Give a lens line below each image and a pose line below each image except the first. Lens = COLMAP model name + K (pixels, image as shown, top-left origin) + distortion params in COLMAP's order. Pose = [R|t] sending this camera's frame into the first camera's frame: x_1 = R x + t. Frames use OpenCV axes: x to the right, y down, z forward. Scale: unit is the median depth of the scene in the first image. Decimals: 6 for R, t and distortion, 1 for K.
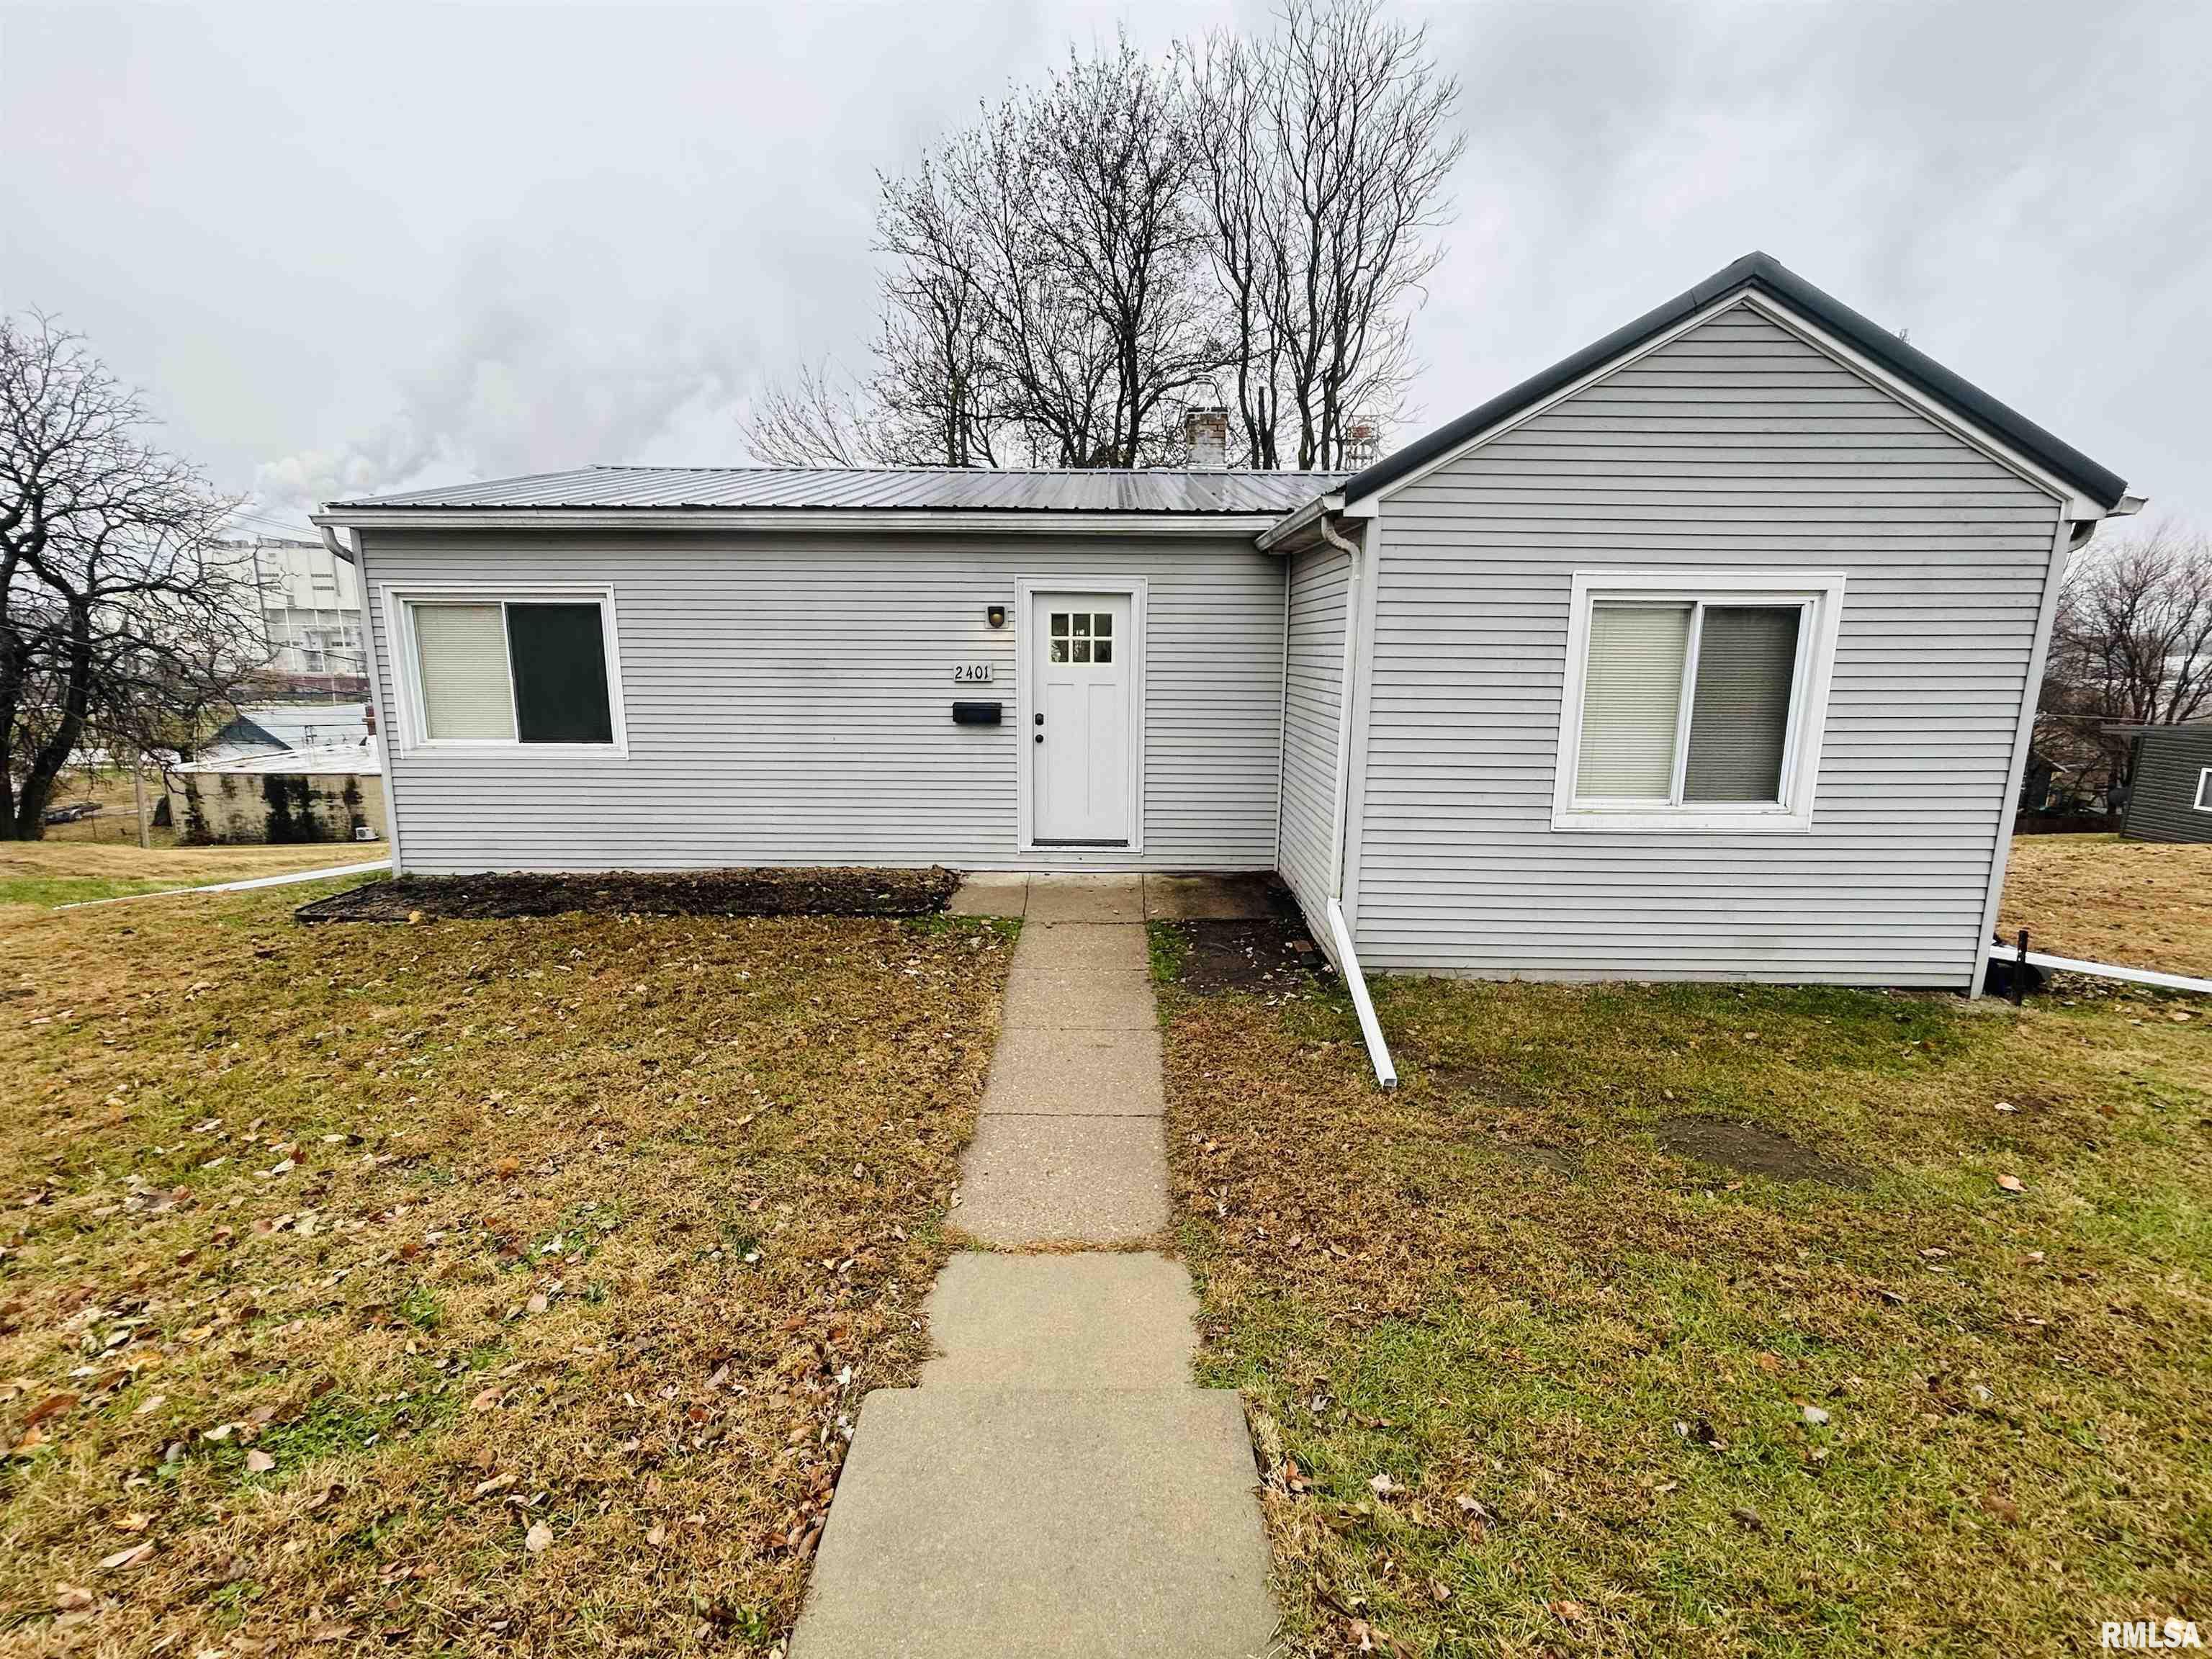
lens RADIAL K [[990.8, 0, 1105.4], [0, 990.8, 824.0], [0, 0, 1]] dist [-0.001133, 0.000061]
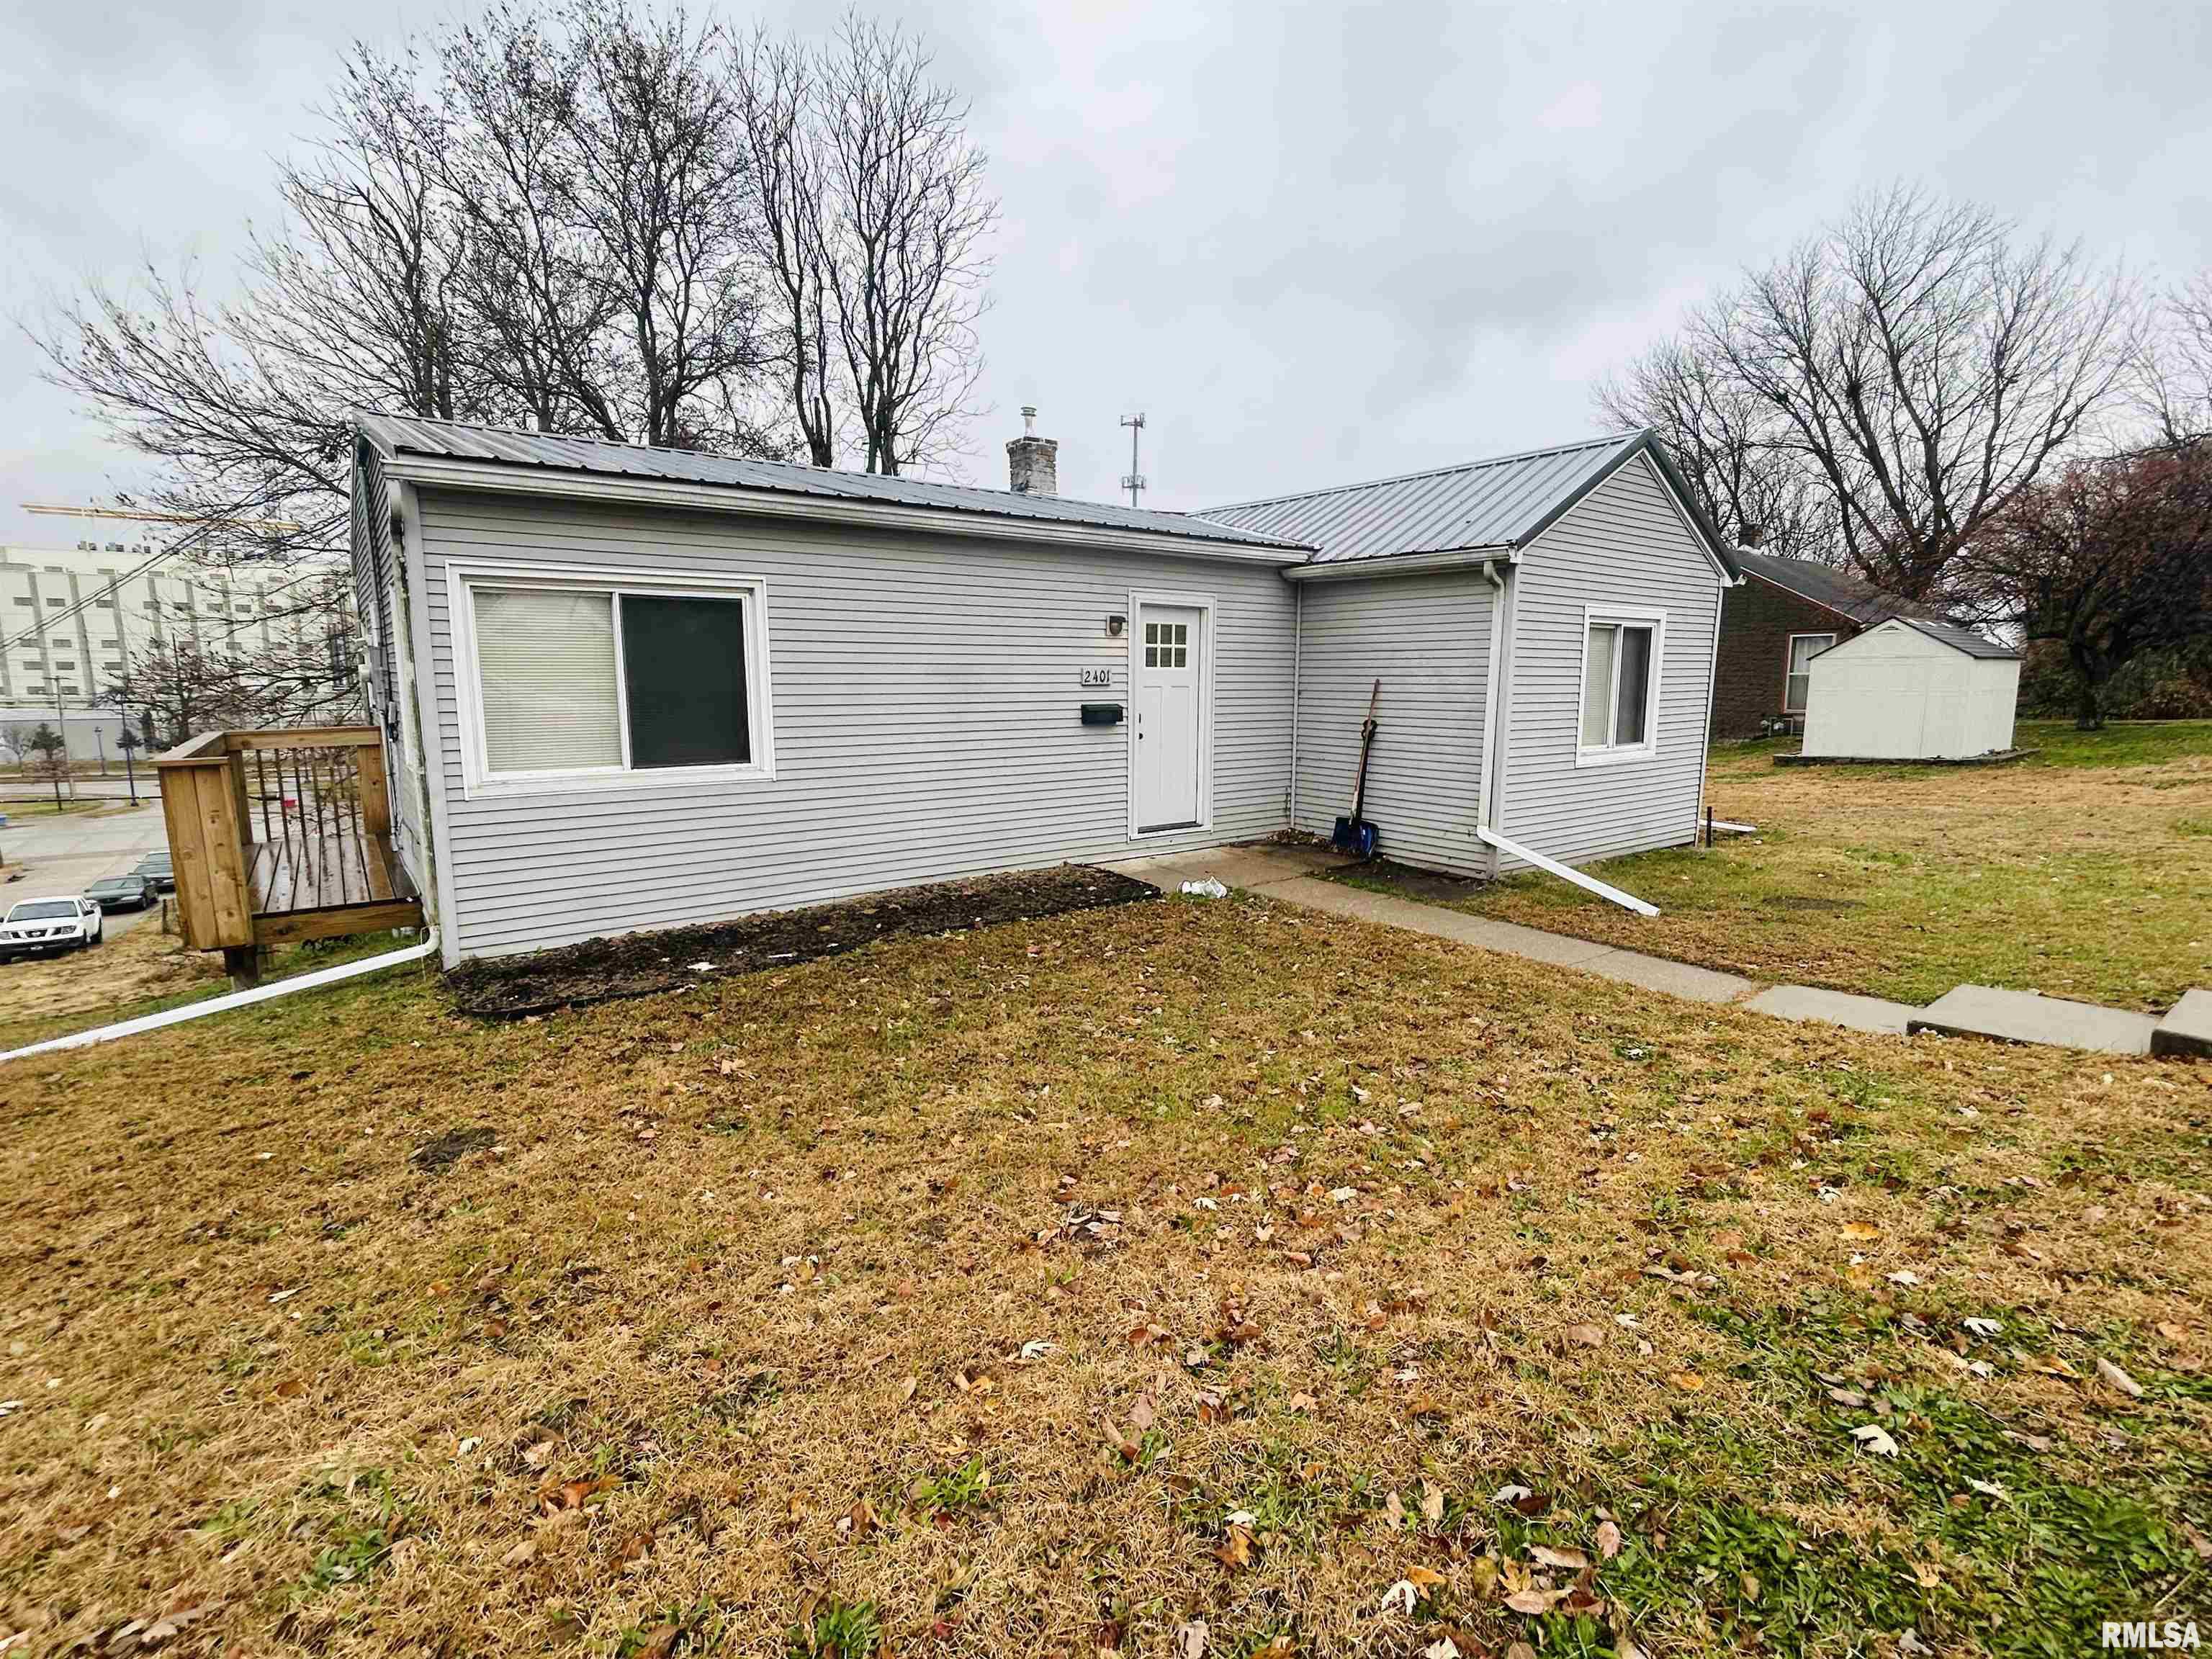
lens RADIAL K [[1044.8, 0, 1106.0], [0, 1044.8, 829.5], [0, 0, 1]] dist [0.002335, 0.000157]
pose [[0.785887, -0.097283, 0.610670, -0.834819], [0.113092, 0.993503, 0.012730, -0.001215], [-0.607941, 0.059057, 0.791783, 0.105234]]
